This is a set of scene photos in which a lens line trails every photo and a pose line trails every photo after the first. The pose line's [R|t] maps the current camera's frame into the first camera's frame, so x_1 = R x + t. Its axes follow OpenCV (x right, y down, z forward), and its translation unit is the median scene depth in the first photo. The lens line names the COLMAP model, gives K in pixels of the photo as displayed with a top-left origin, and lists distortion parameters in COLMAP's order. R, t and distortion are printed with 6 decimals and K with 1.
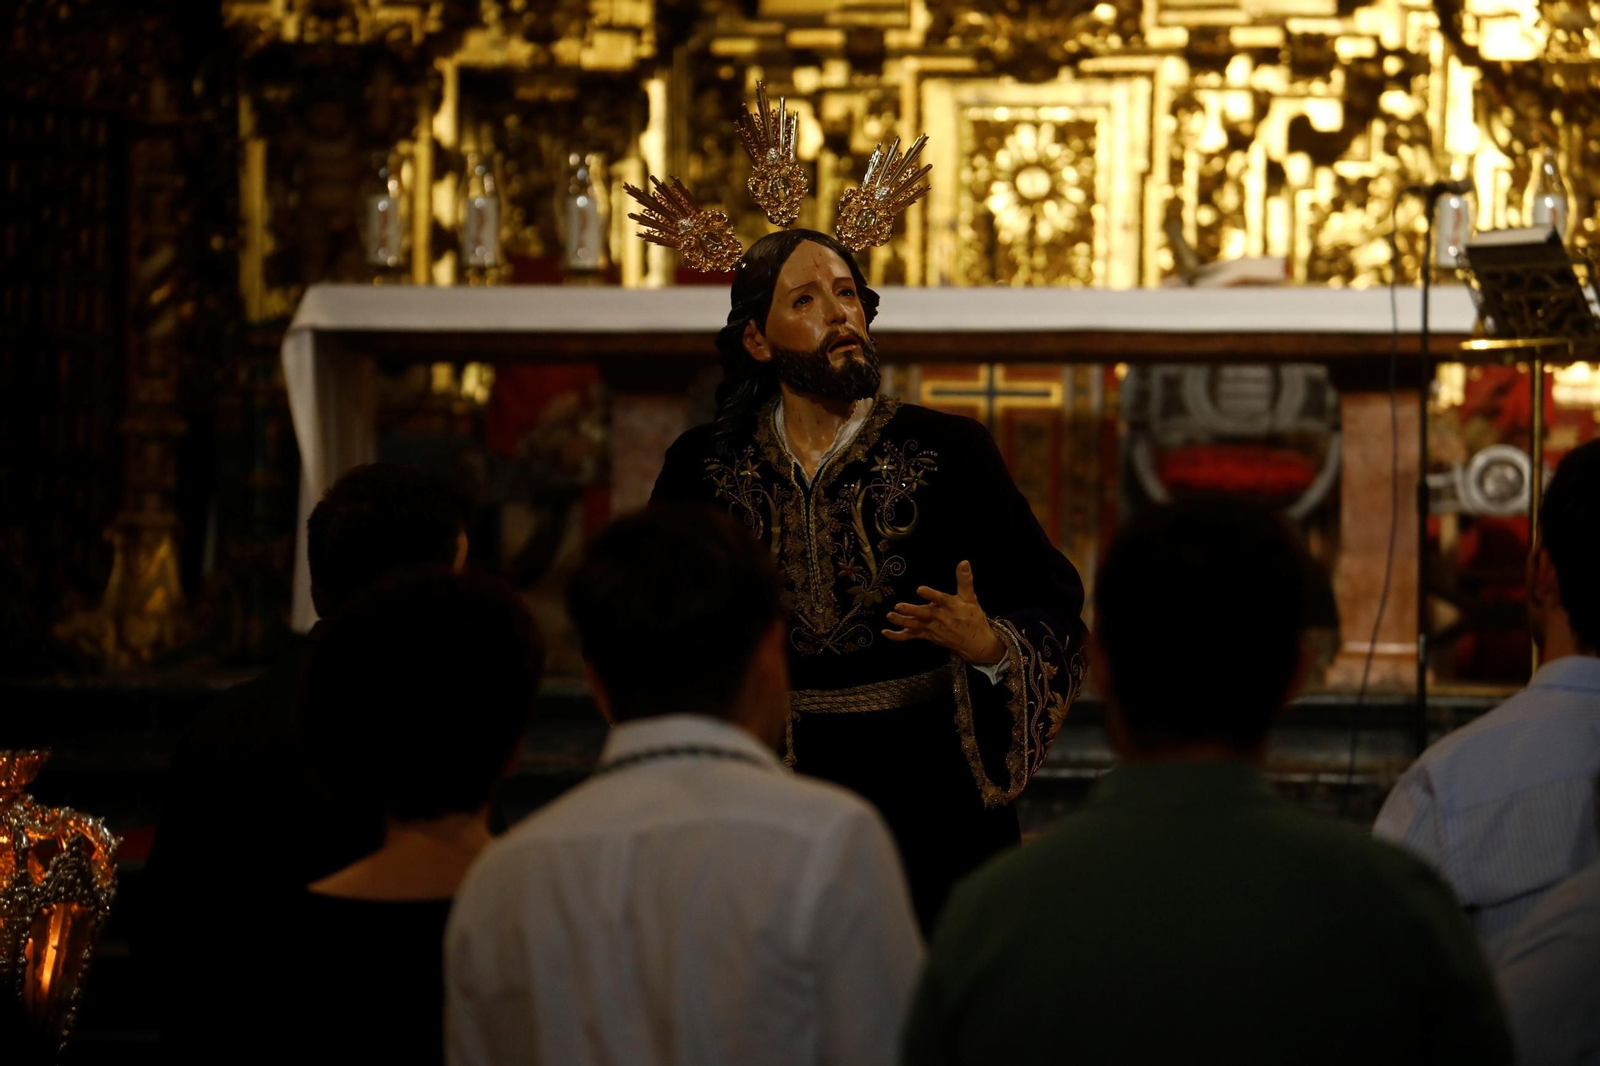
lens RADIAL K [[7070.9, 0, 800.0], [0, 7070.9, 533.0], [0, 0, 1]] dist [1.631782, -7.609735]
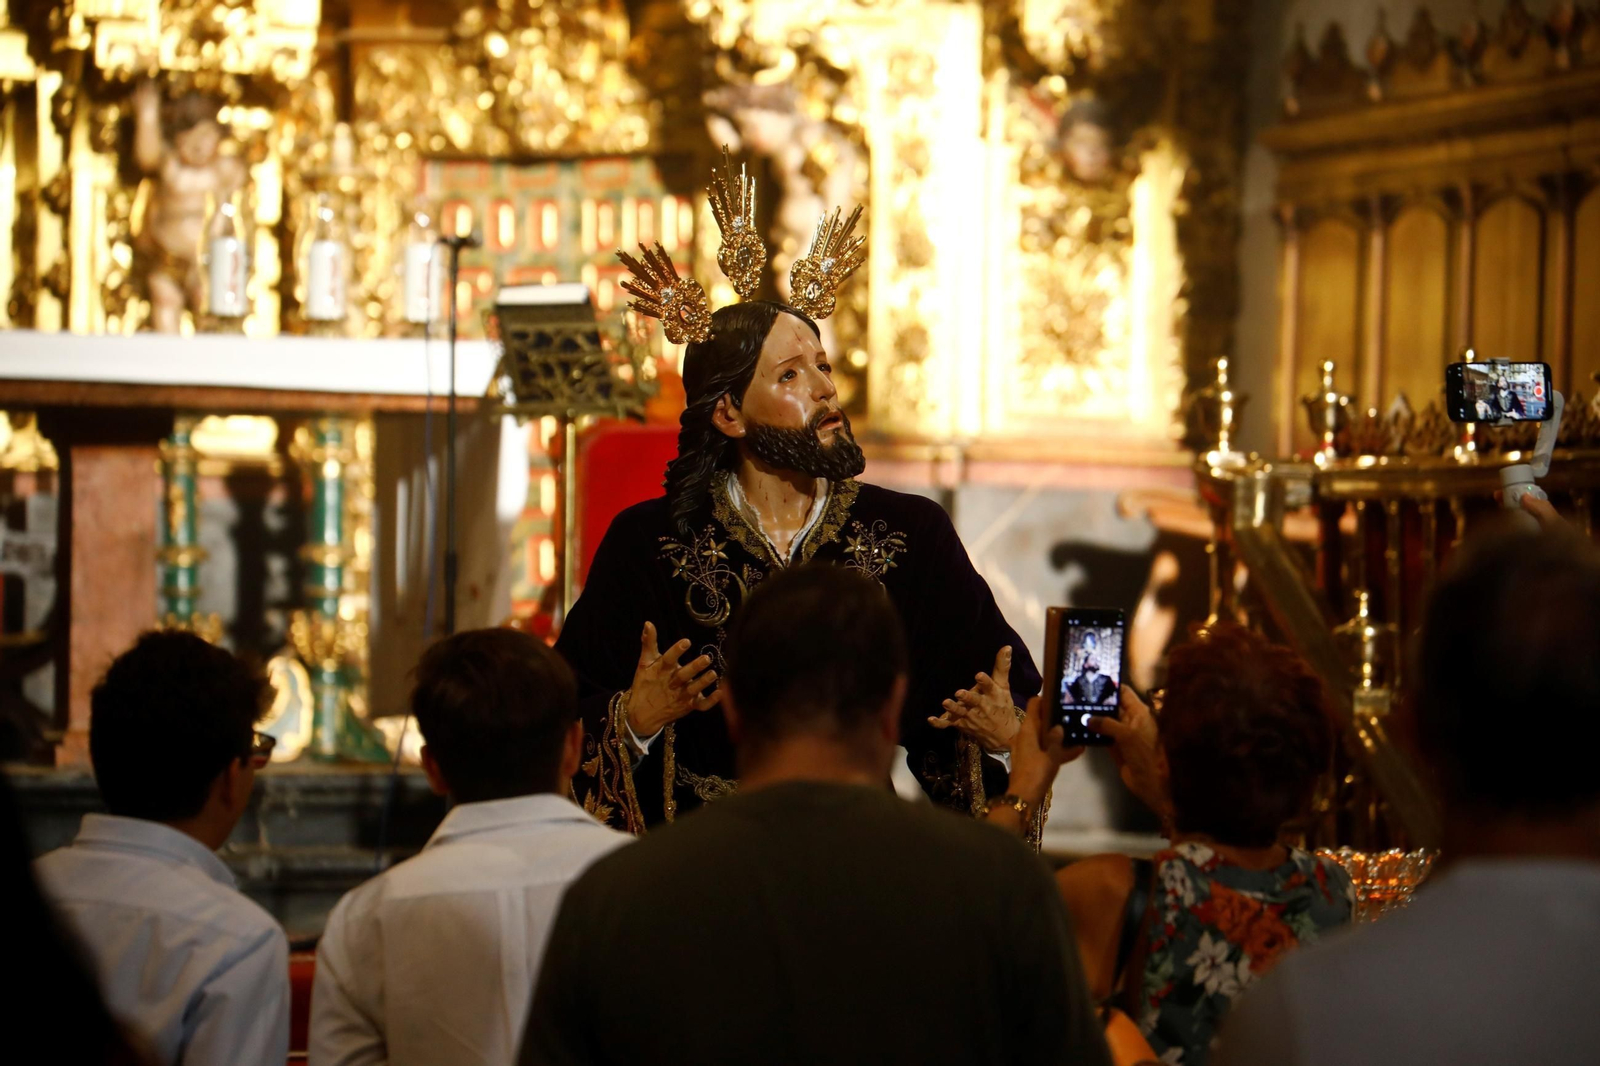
lens RADIAL K [[8100.7, 0, 800.0], [0, 8100.7, 533.0], [0, 0, 1]] dist [2.720282, 3.428748]
pose [[0.930994, 0.007016, 0.364966, -0.264215], [-0.005066, 0.999967, -0.006299, -0.002866], [-0.364998, 0.004015, 0.931000, -0.019156]]
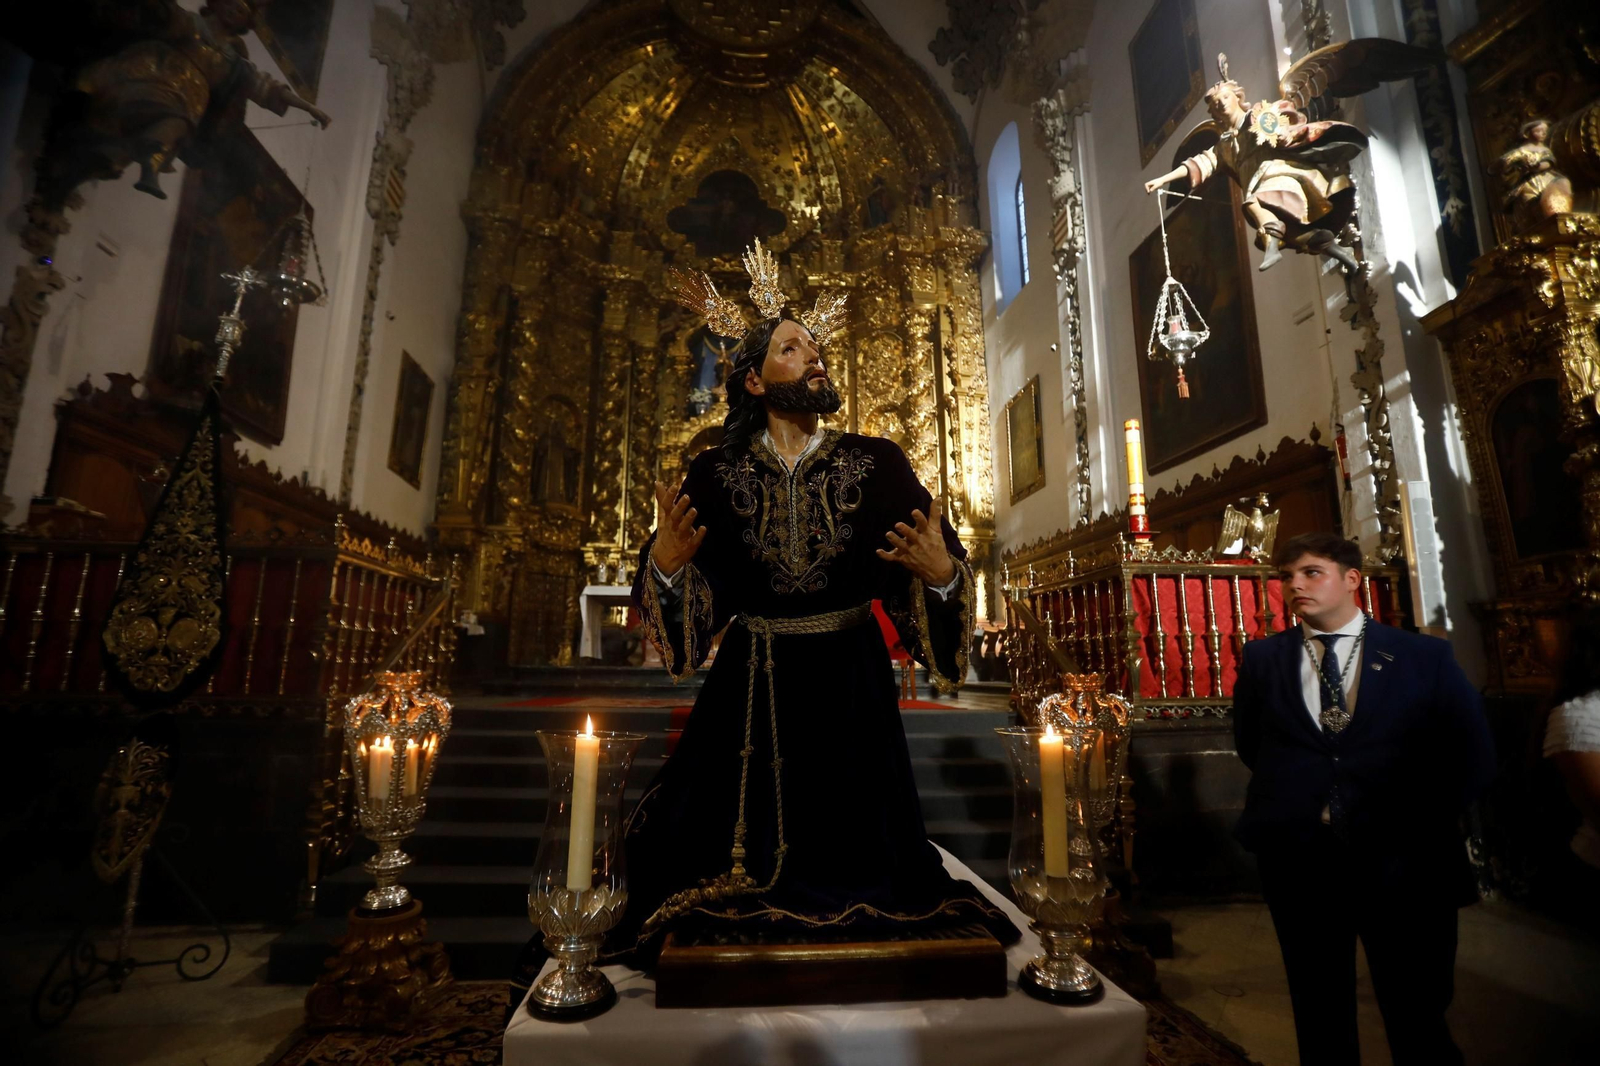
lens RADIAL K [[727.3, 0, 792.9], [0, 727.3, 537.7], [0, 0, 1]] dist [-0.074398, 0.031547]
pose [[0.985299, 0.026461, 0.168774, -0.015441], [0.002791, 0.985307, -0.170771, 0.021279], [-0.170813, 0.168732, 0.970748, 0.565347]]
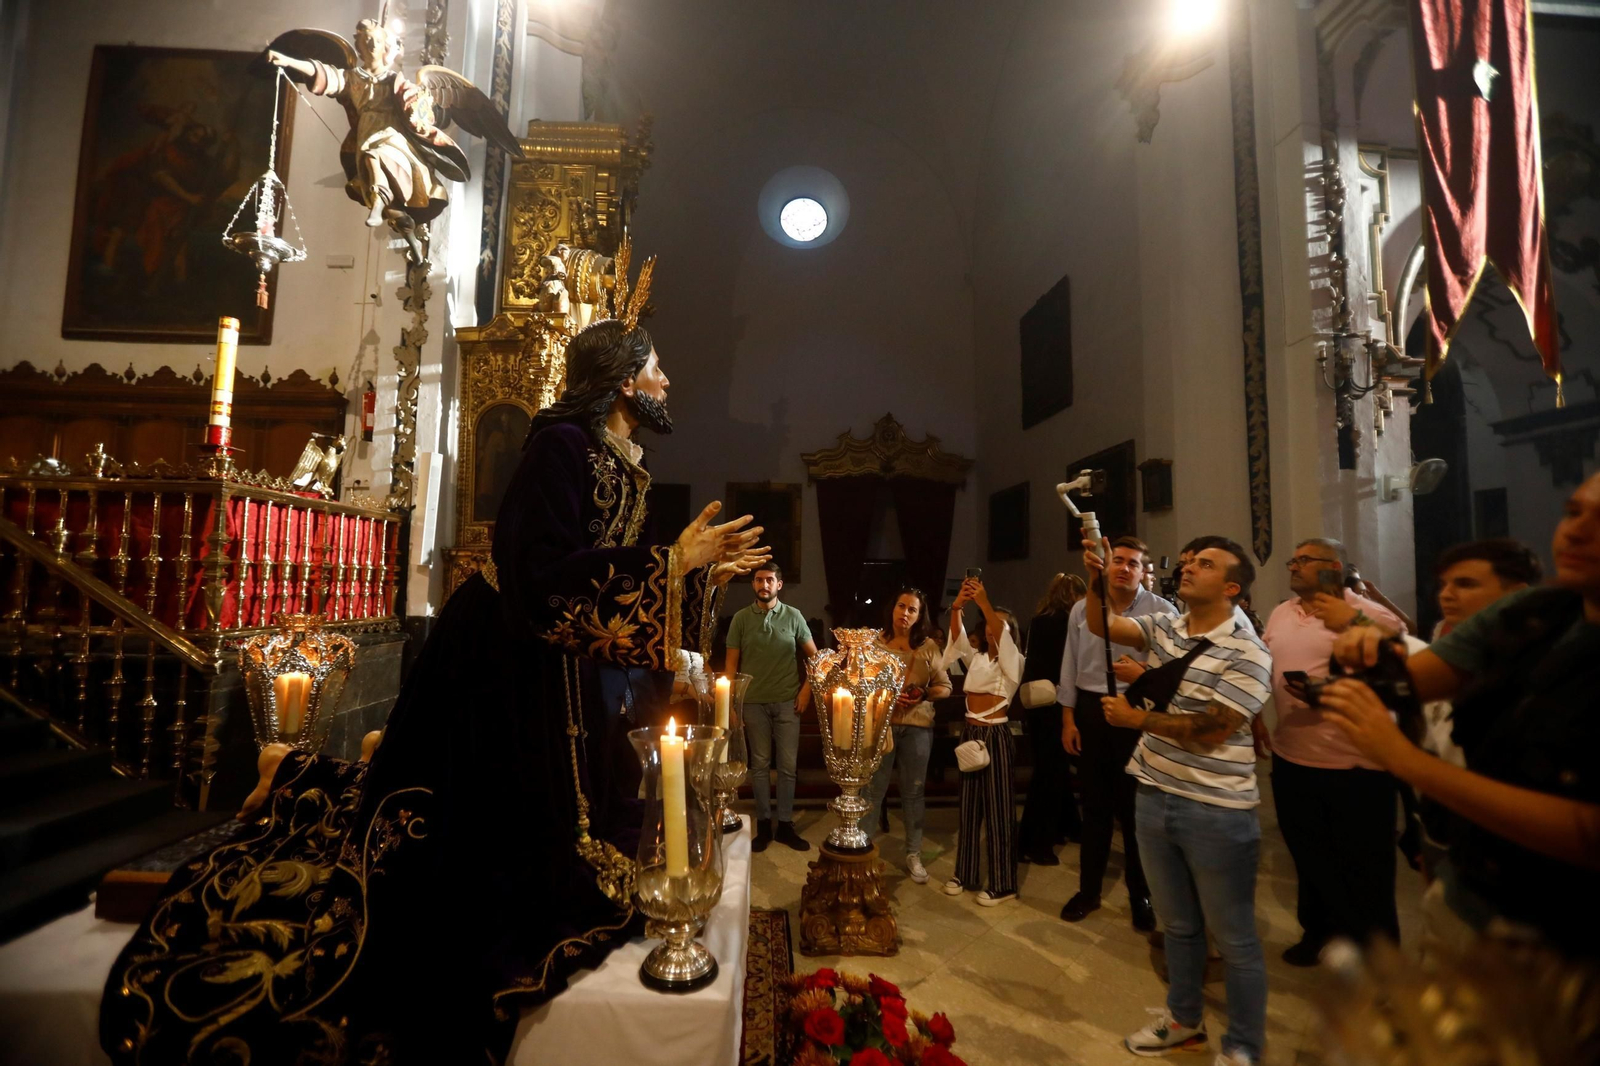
lens RADIAL K [[726.2, 0, 798.5], [0, 726.2, 541.5], [0, 0, 1]] dist [-0.070135, 0.032413]
pose [[-0.107450, 0.050162, 0.992944, -0.112228], [-0.032052, 0.998032, -0.053888, 0.010489], [-0.993694, -0.037616, -0.105631, 0.647790]]
